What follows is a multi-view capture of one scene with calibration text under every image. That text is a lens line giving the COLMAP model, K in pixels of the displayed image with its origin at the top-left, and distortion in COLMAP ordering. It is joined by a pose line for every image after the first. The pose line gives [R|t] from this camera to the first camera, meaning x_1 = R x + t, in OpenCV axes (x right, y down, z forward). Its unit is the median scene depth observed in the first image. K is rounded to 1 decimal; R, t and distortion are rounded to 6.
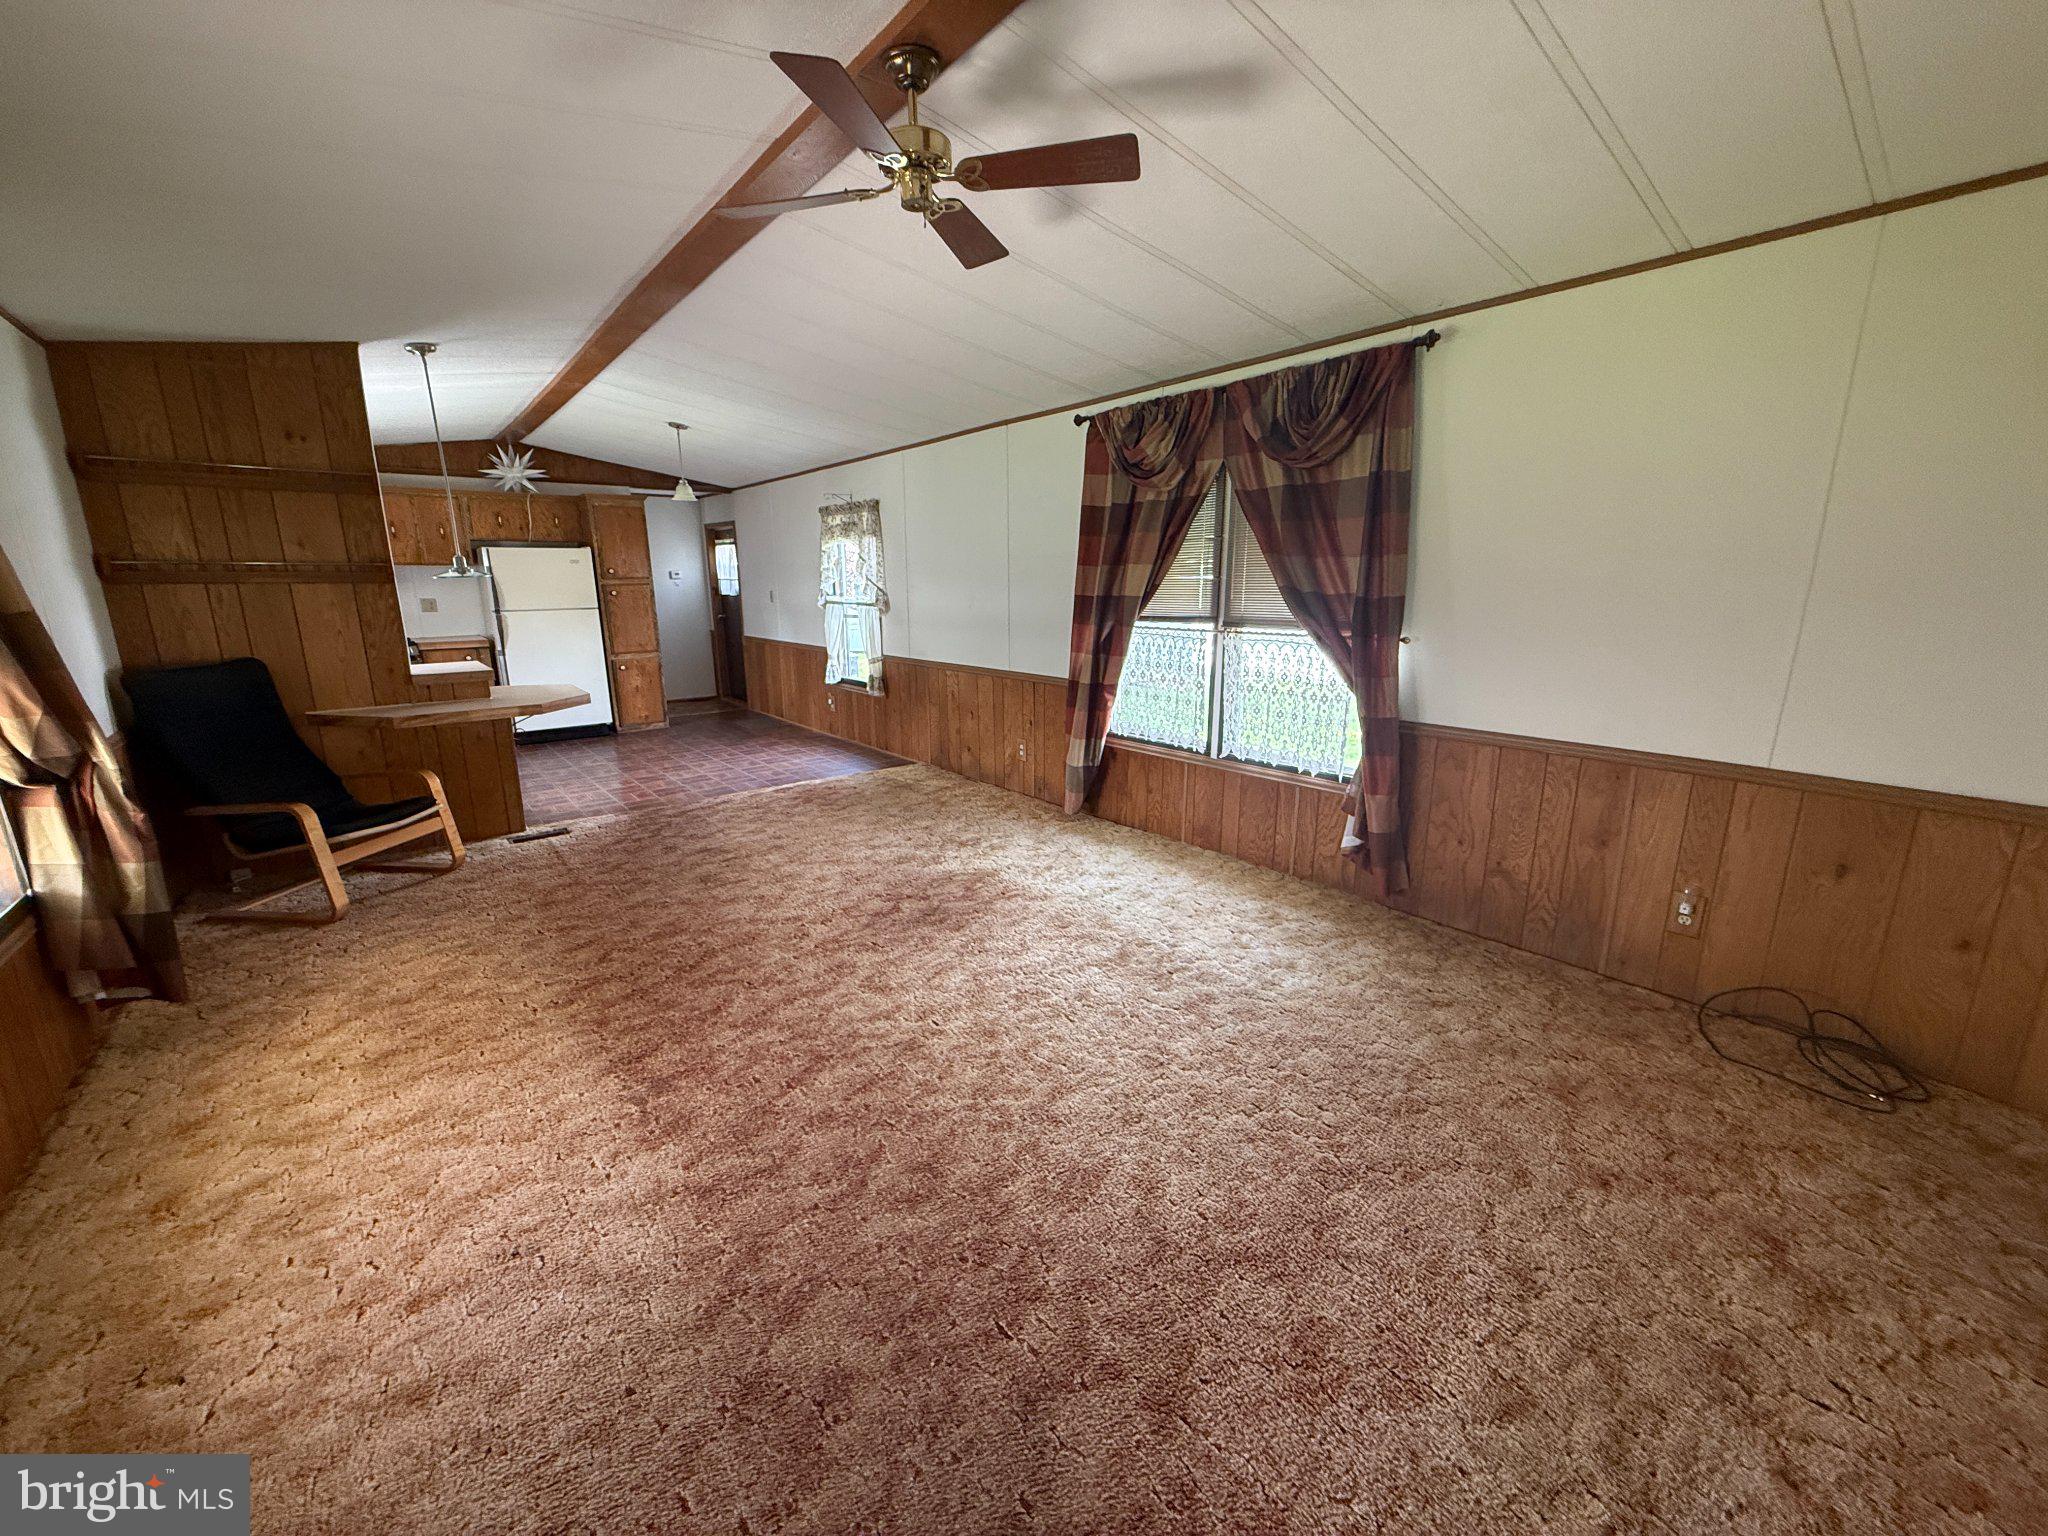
lens RADIAL K [[816.9, 0, 1020.8], [0, 816.9, 778.2], [0, 0, 1]] dist [-0.000084, 0.000000]
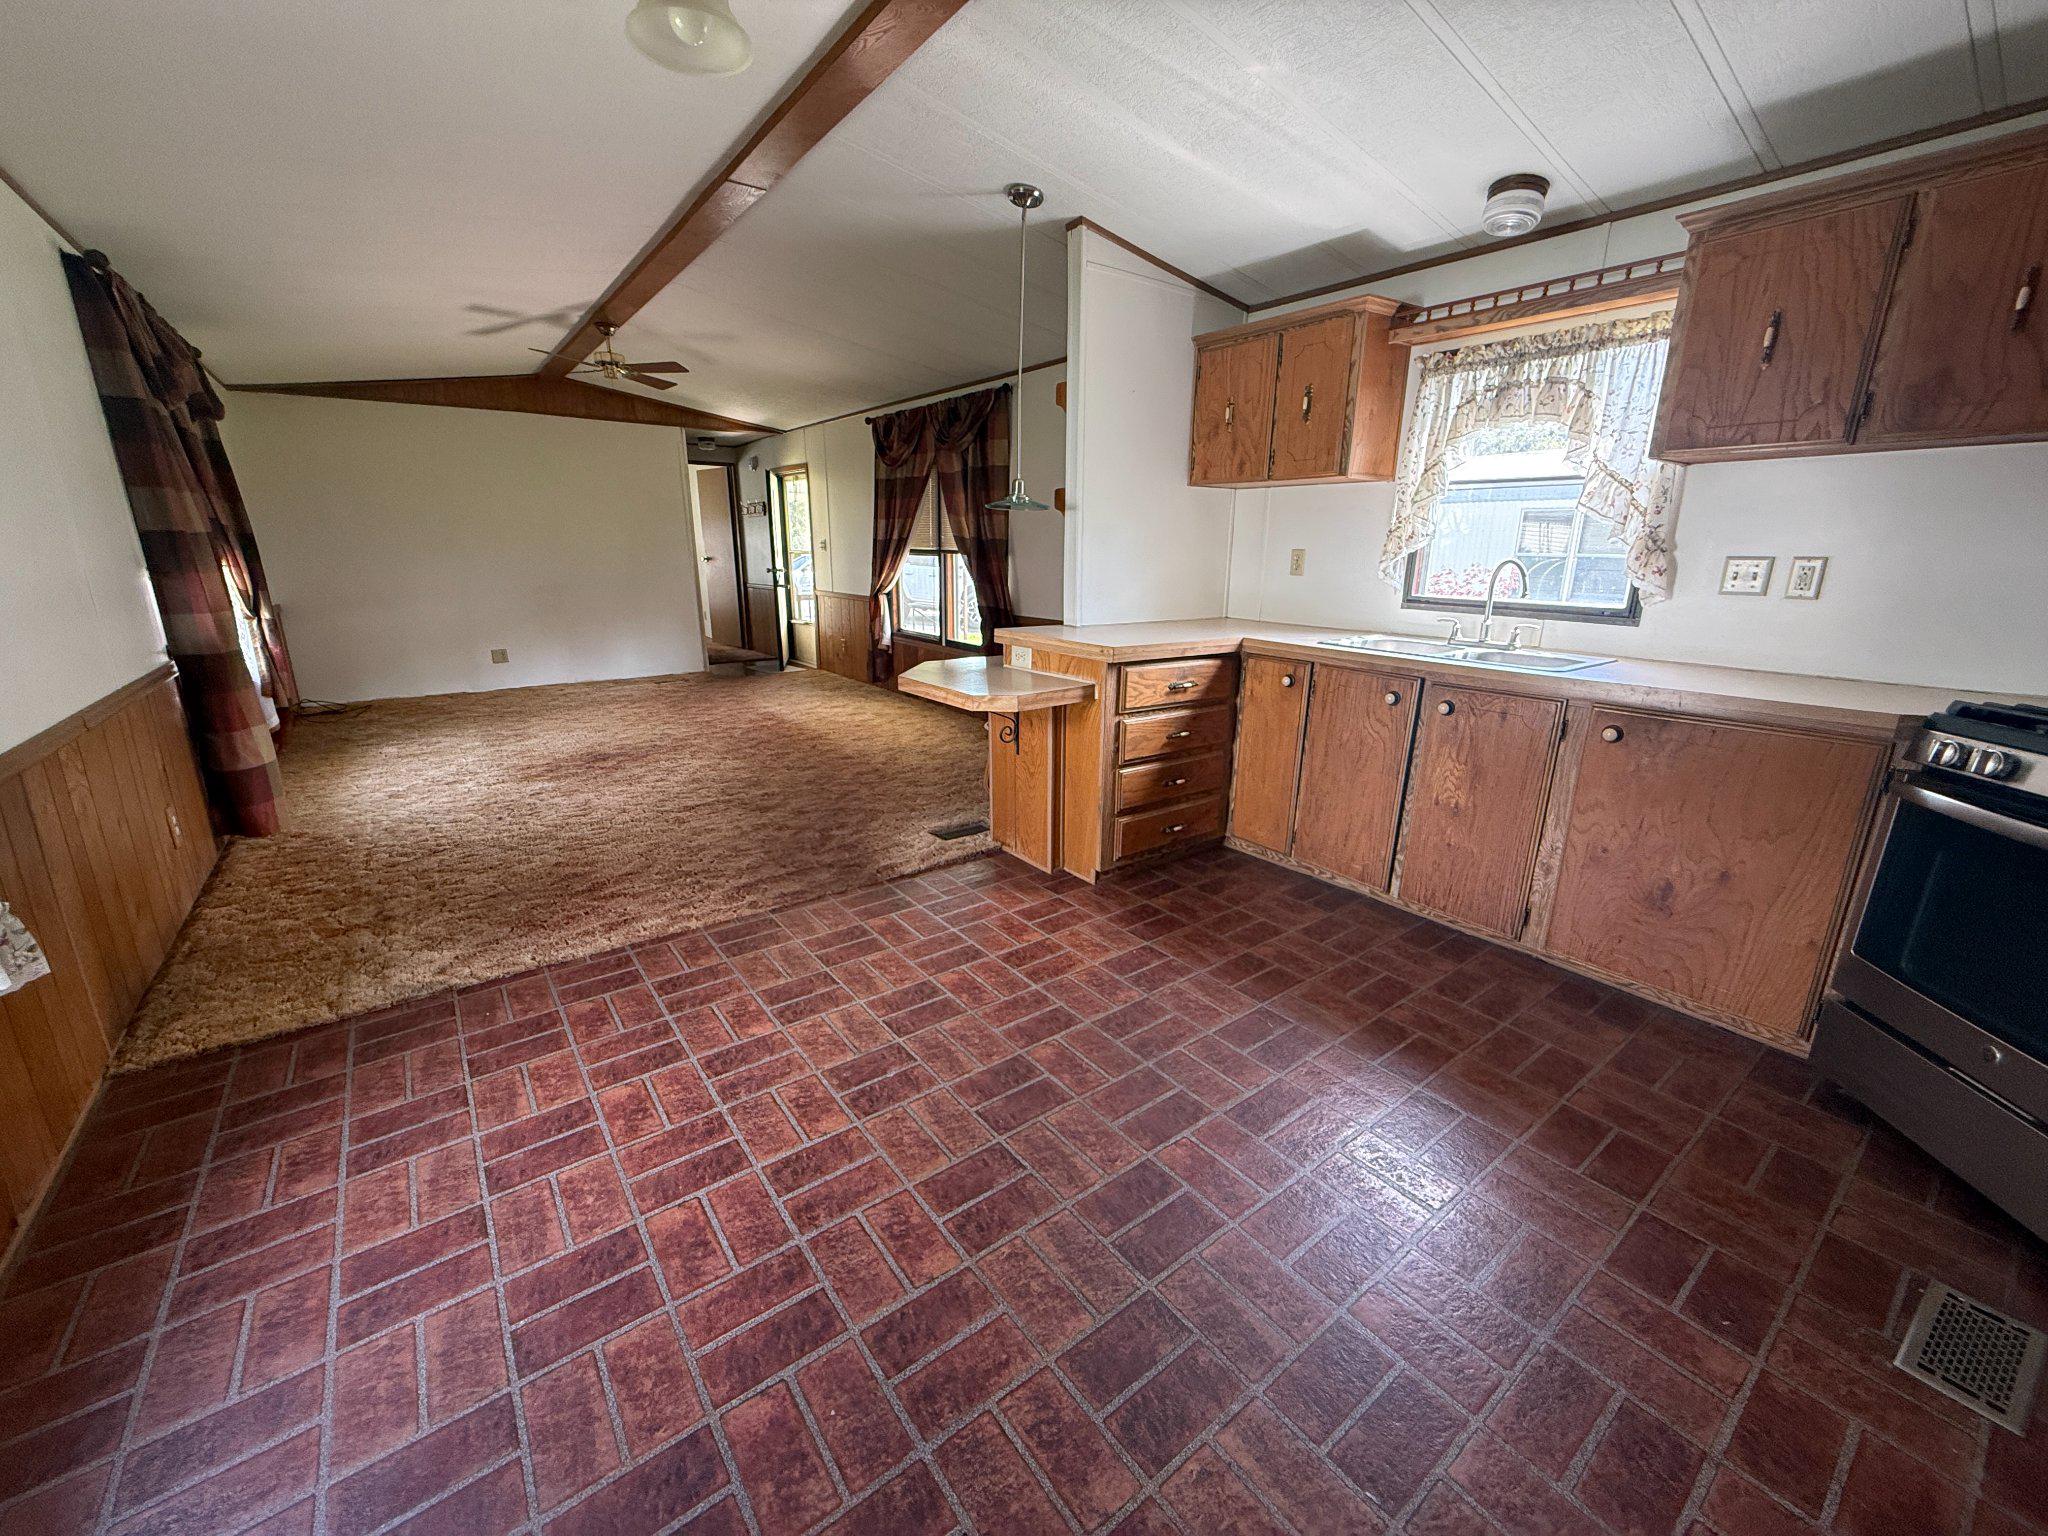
lens RADIAL K [[817.2, 0, 1022.6], [0, 817.2, 771.3], [0, 0, 1]] dist [0.001897, 0.000079]
pose [[-0.999465, -0.009537, 0.031291, -0.658780], [0.006943, 0.872921, 0.487812, -0.374872], [-0.031967, 0.487768, -0.872388, 1.647406]]
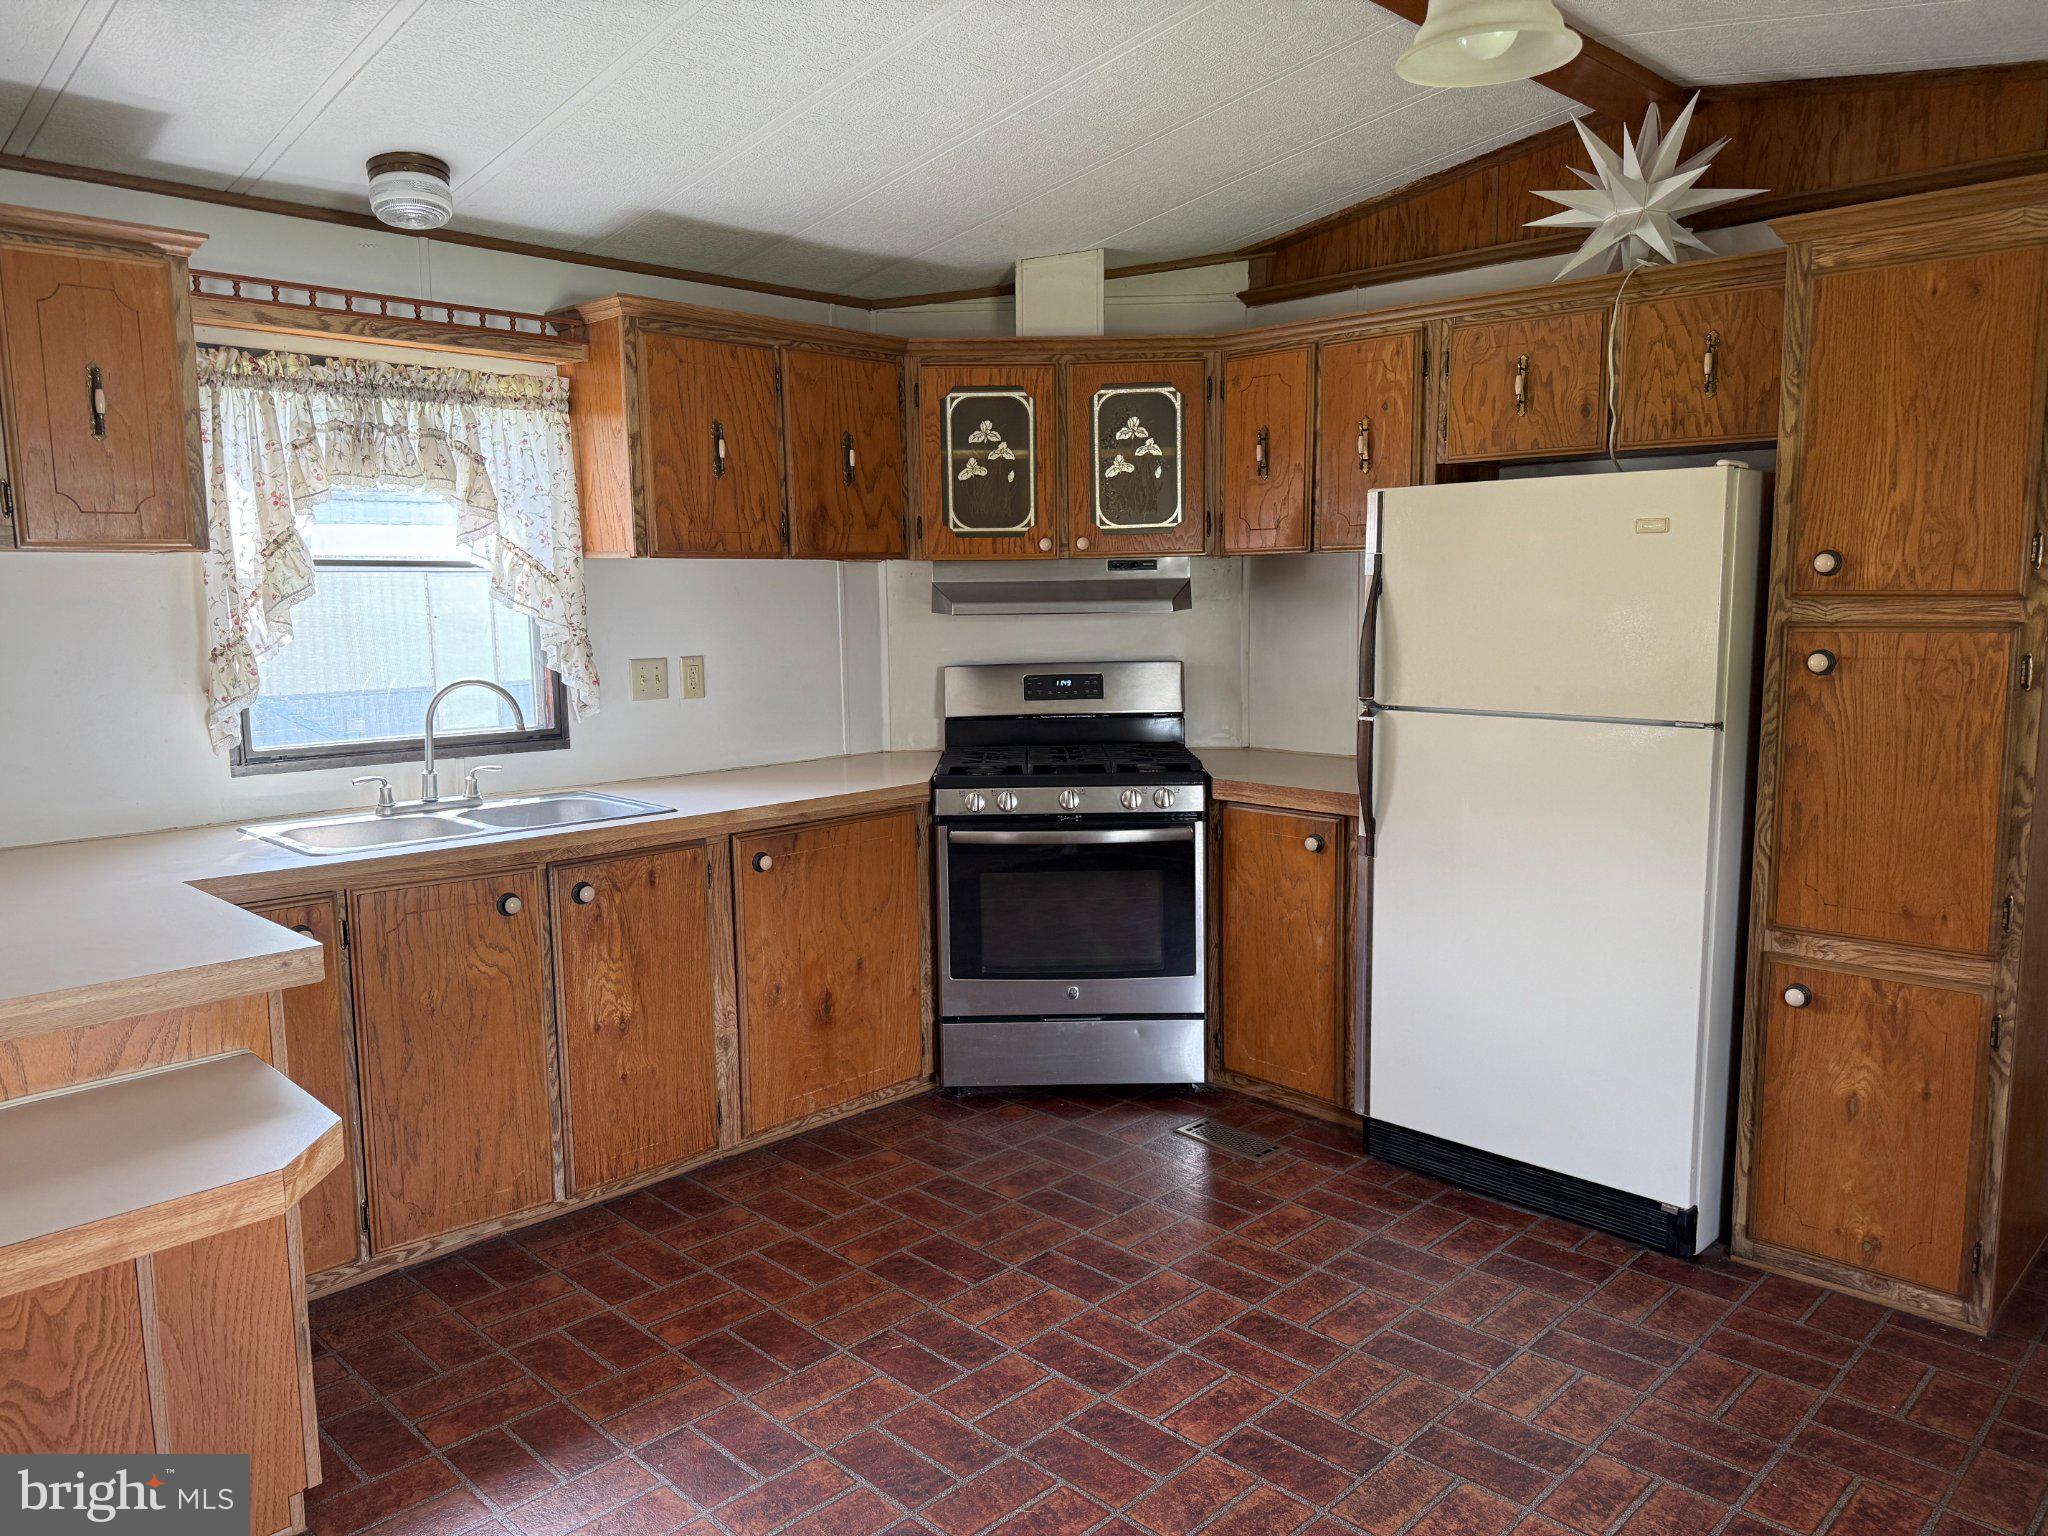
lens RADIAL K [[1435.2, 0, 1018.2], [0, 1435.2, 775.6], [0, 0, 1]] dist [-0.006376, -0.002830]
pose [[0.117059, 0.138940, -0.983358, -0.239321], [-0.223973, 0.968350, 0.110158, -0.308830], [0.967540, 0.207351, 0.144473, 1.205983]]
